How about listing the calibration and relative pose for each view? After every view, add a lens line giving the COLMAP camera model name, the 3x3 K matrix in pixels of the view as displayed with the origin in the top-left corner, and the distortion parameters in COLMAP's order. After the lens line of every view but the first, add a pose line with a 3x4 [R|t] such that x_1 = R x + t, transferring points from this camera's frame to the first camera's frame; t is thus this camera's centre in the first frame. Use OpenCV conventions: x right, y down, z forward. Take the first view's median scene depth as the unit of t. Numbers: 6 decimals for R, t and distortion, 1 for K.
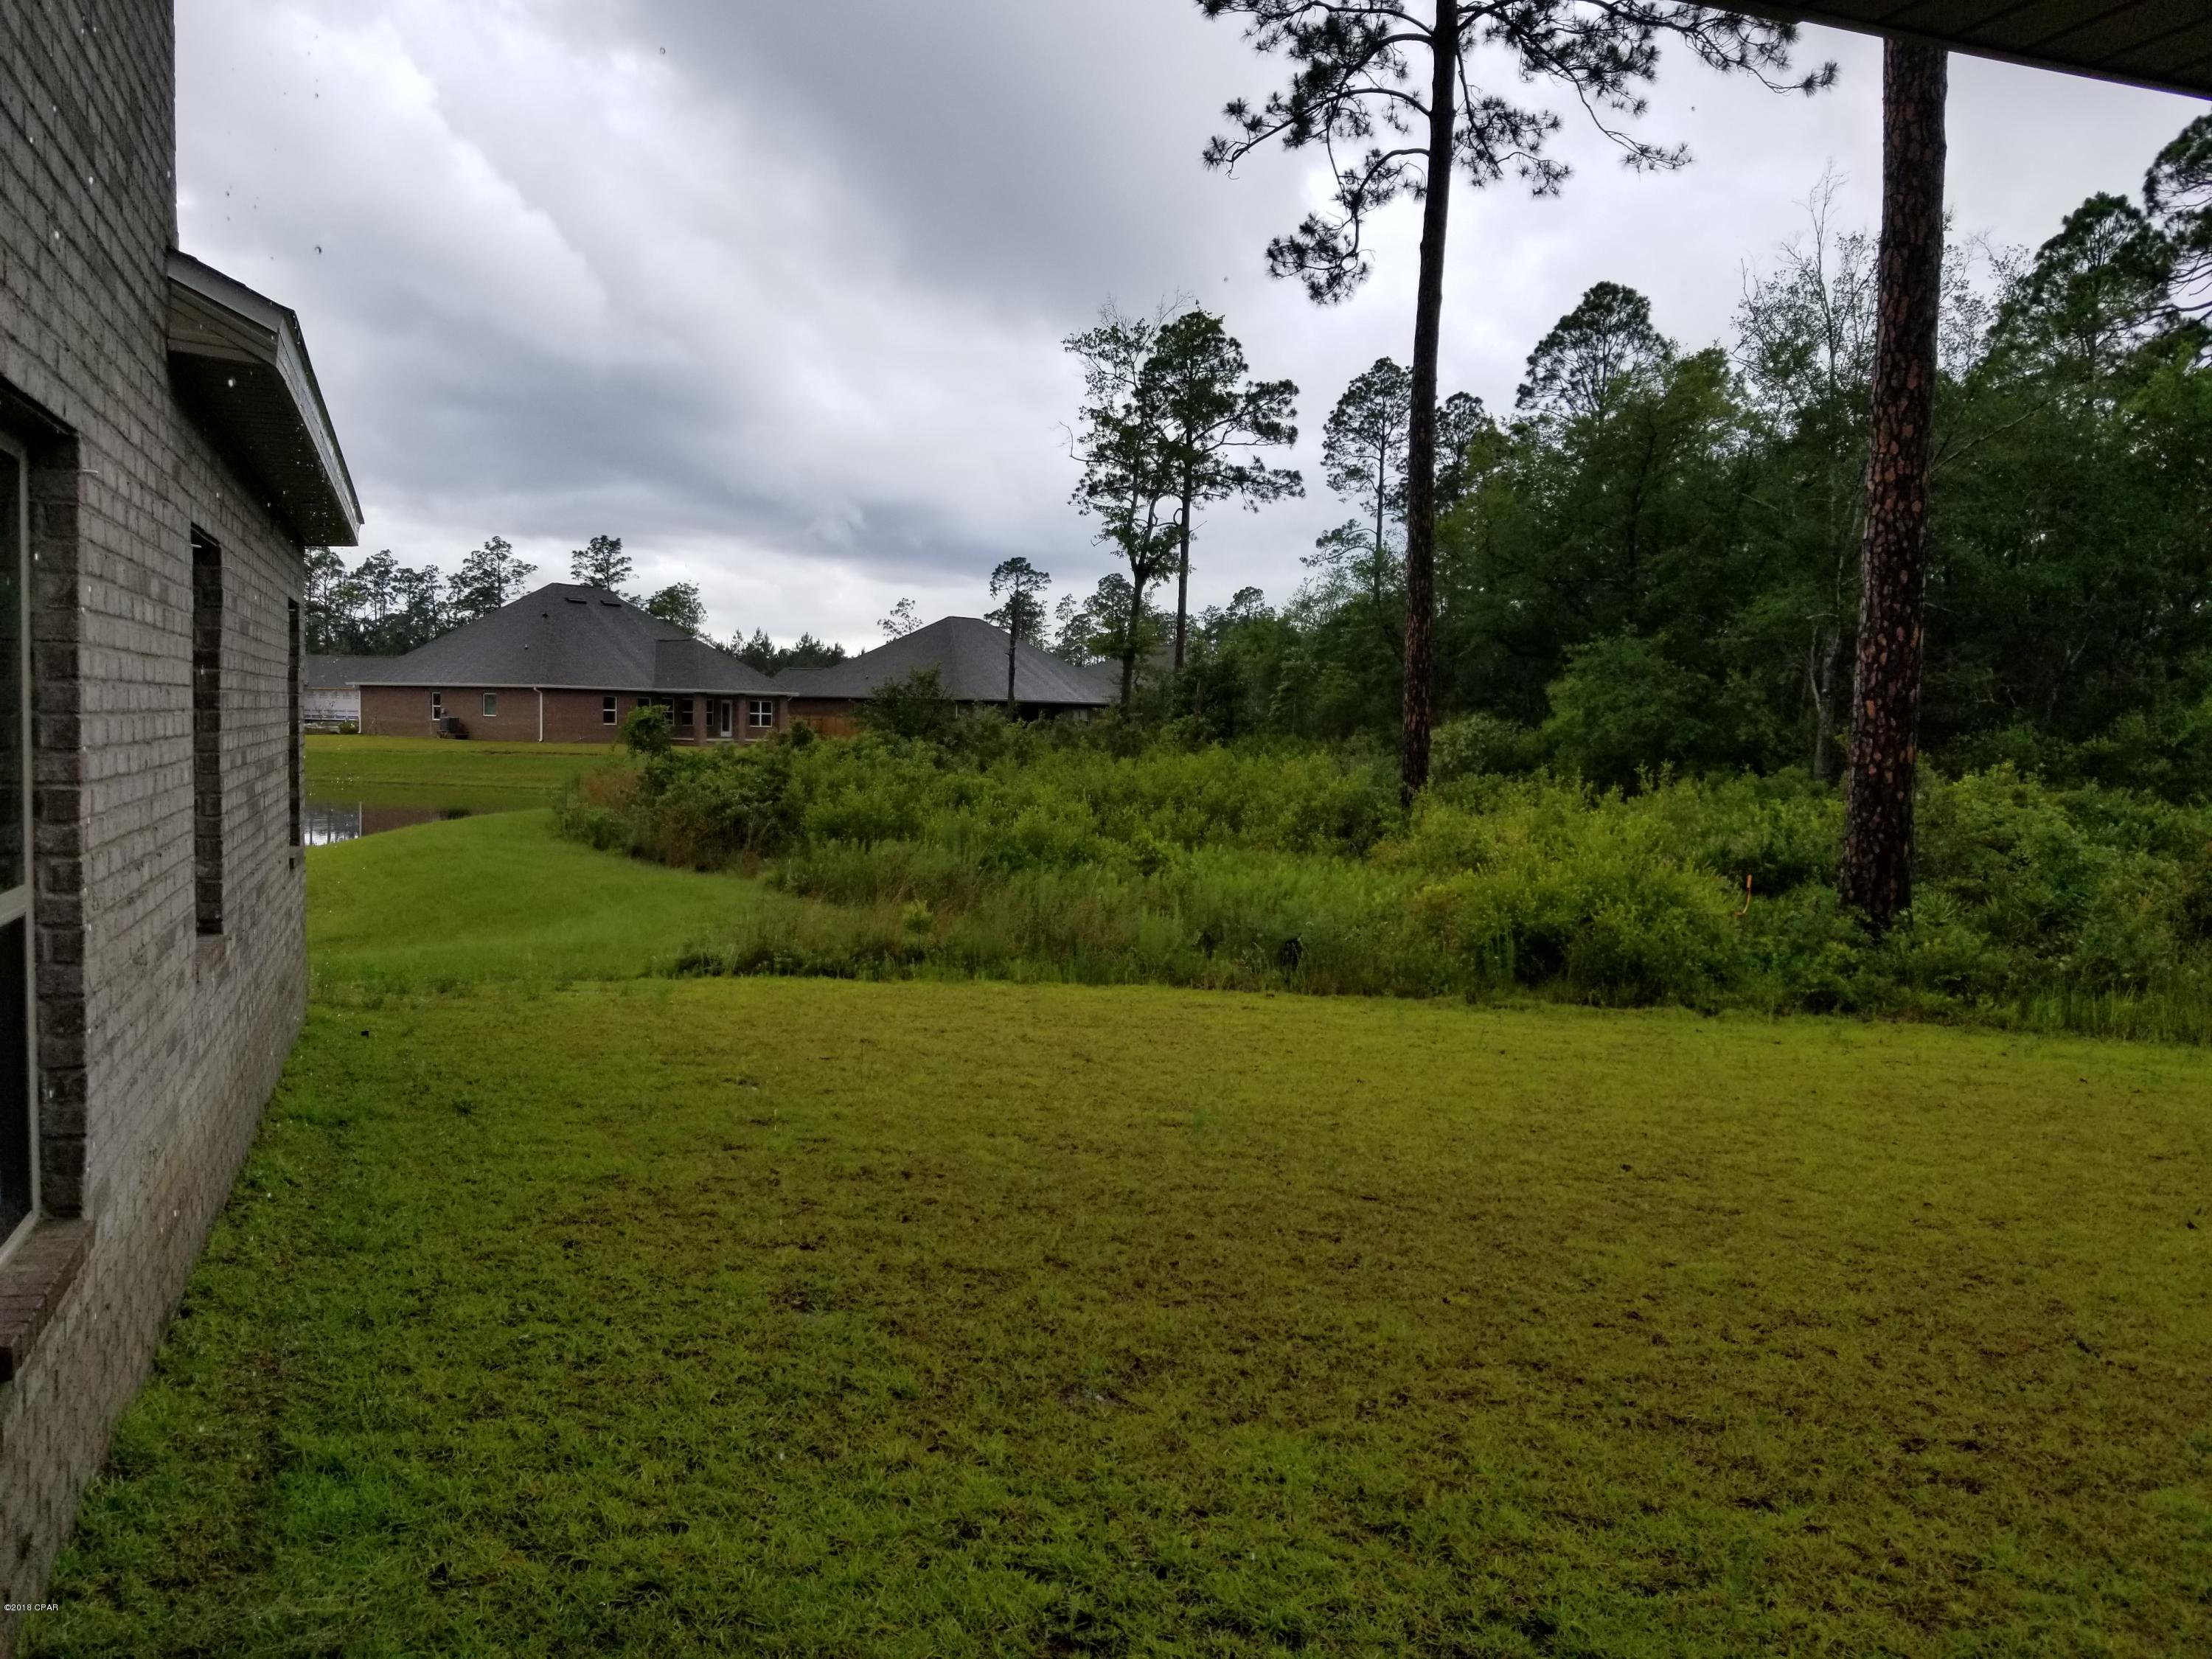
lens RADIAL K [[1776.2, 0, 1031.3], [0, 1776.2, 832.6], [0, 0, 1]] dist [0.052389, -0.076053]
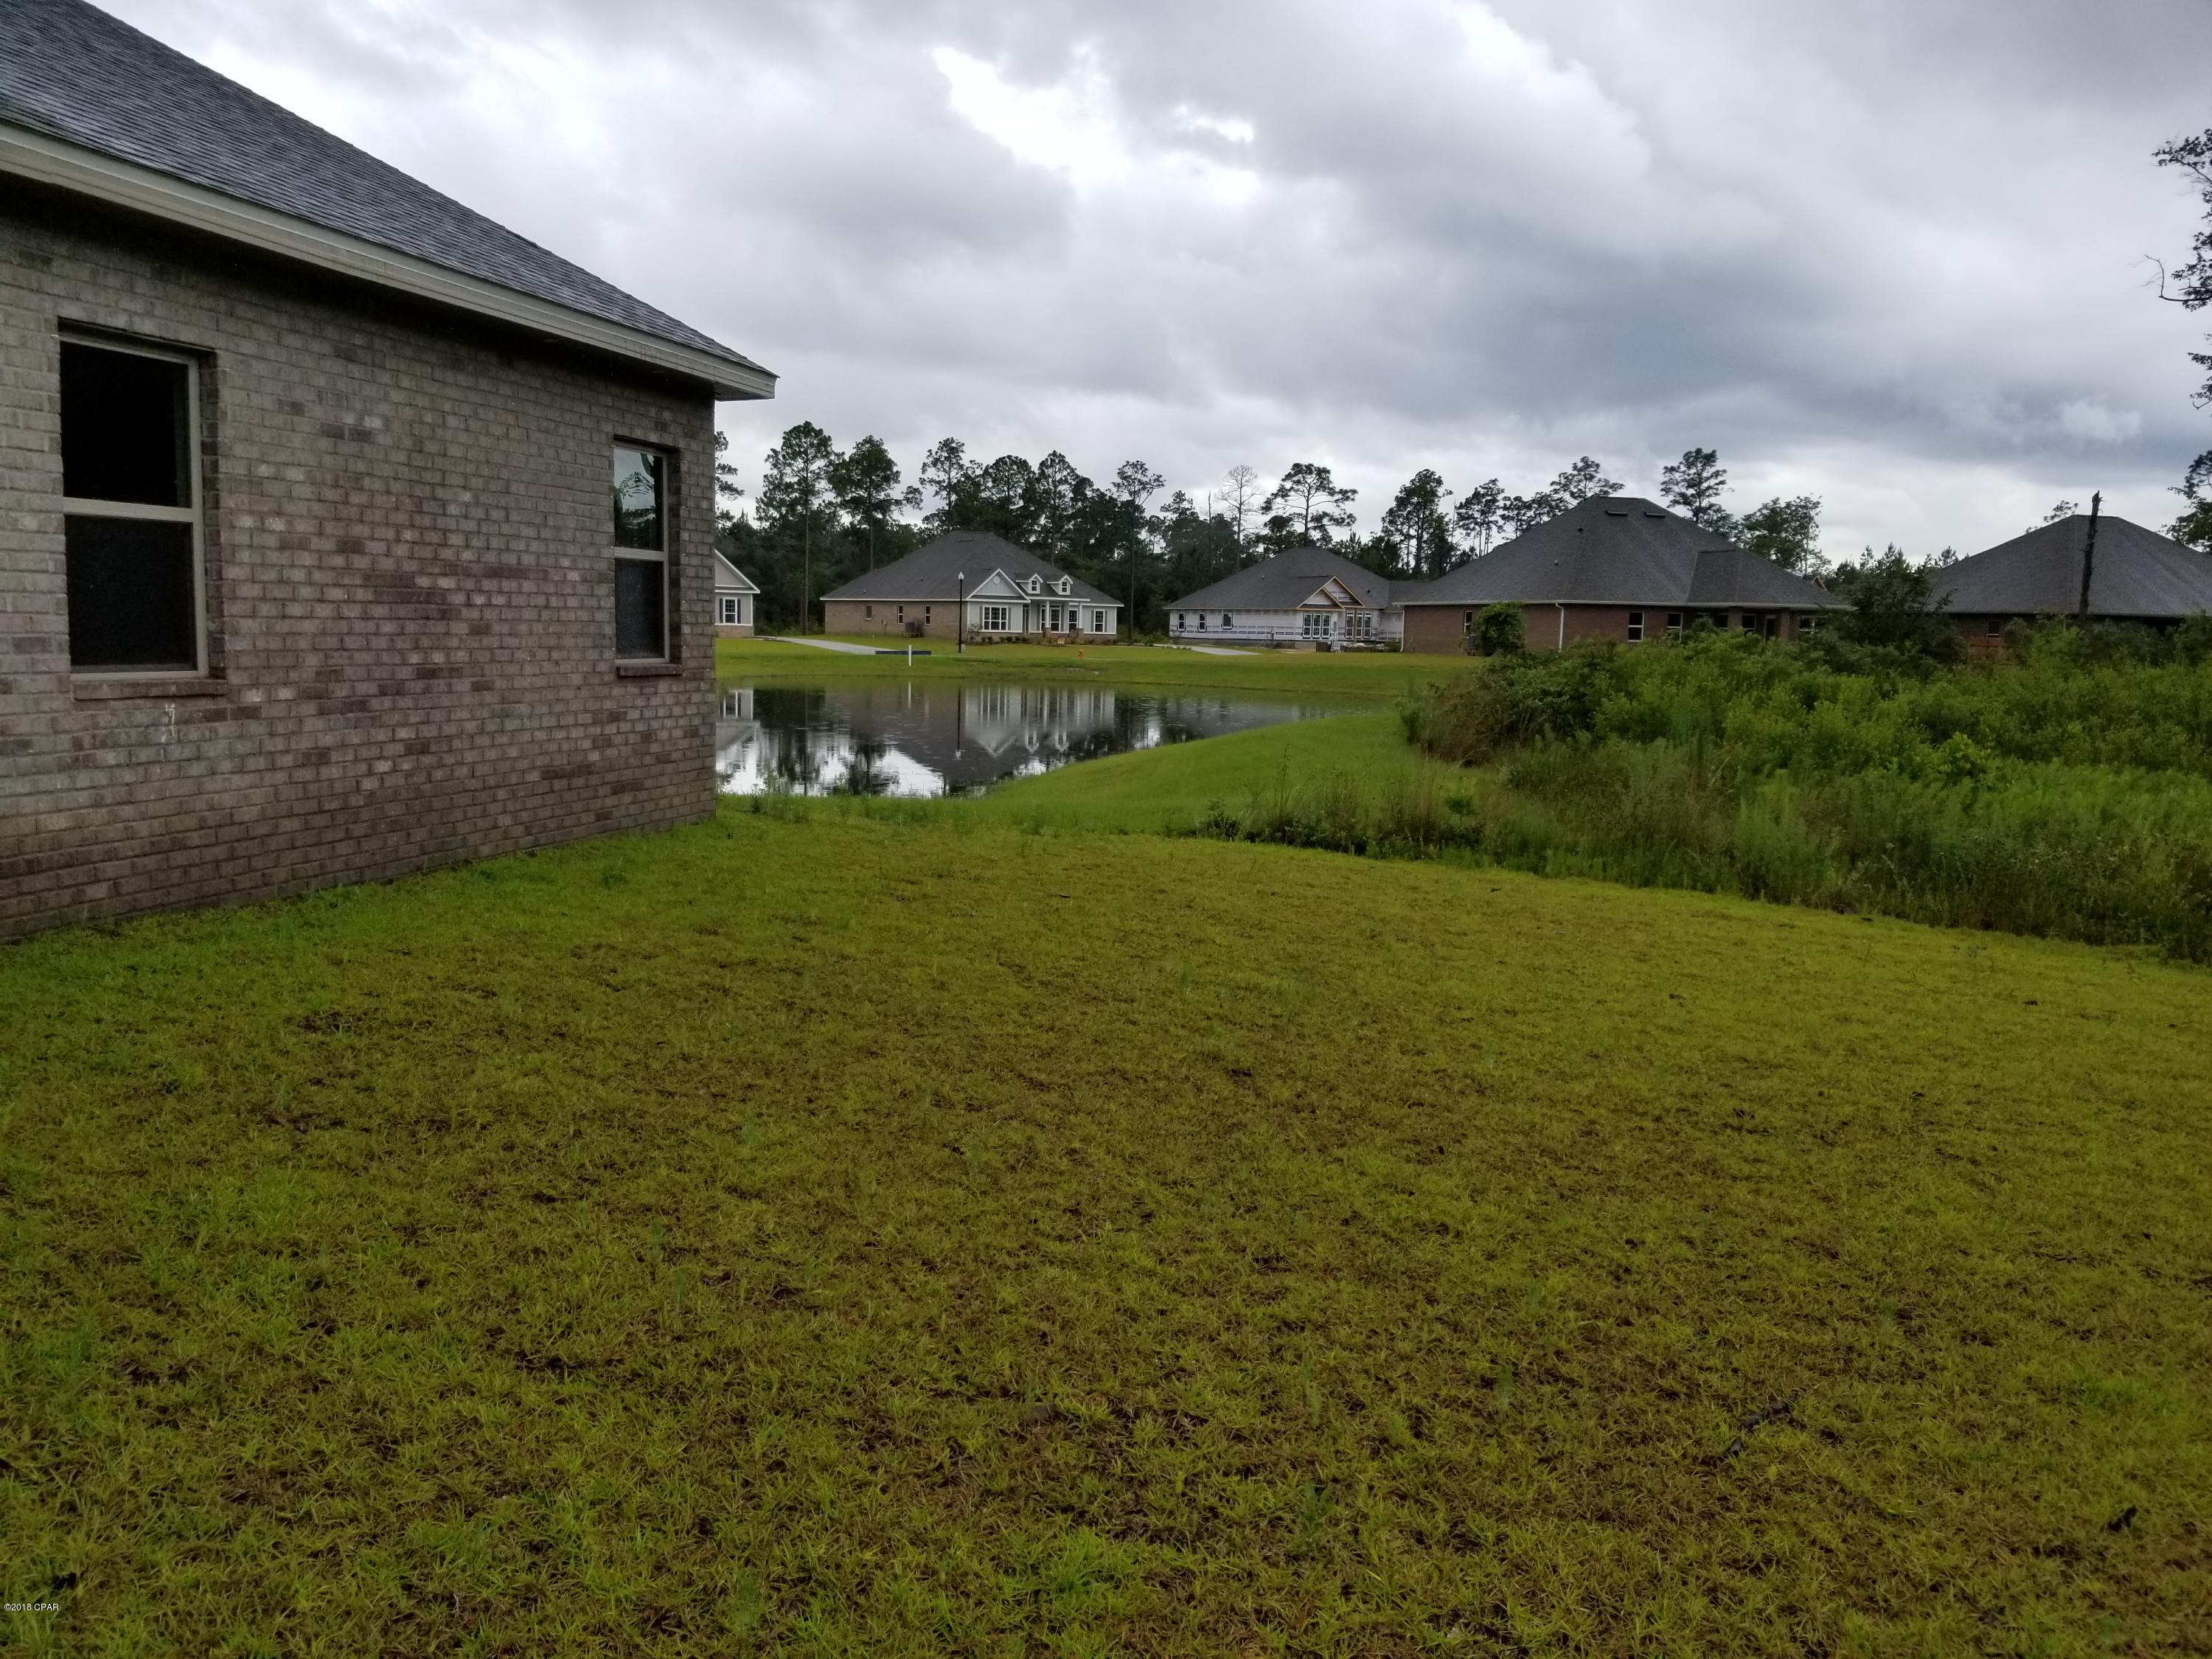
lens RADIAL K [[1776.2, 0, 1100.3], [0, 1776.2, 837.1], [0, 0, 1]] dist [0.052389, -0.076053]
pose [[0.802005, 0.066251, -0.593631, 0.107943], [-0.046677, 0.997742, 0.048290, 0.011166], [0.595490, -0.011019, 0.803287, 0.056546]]
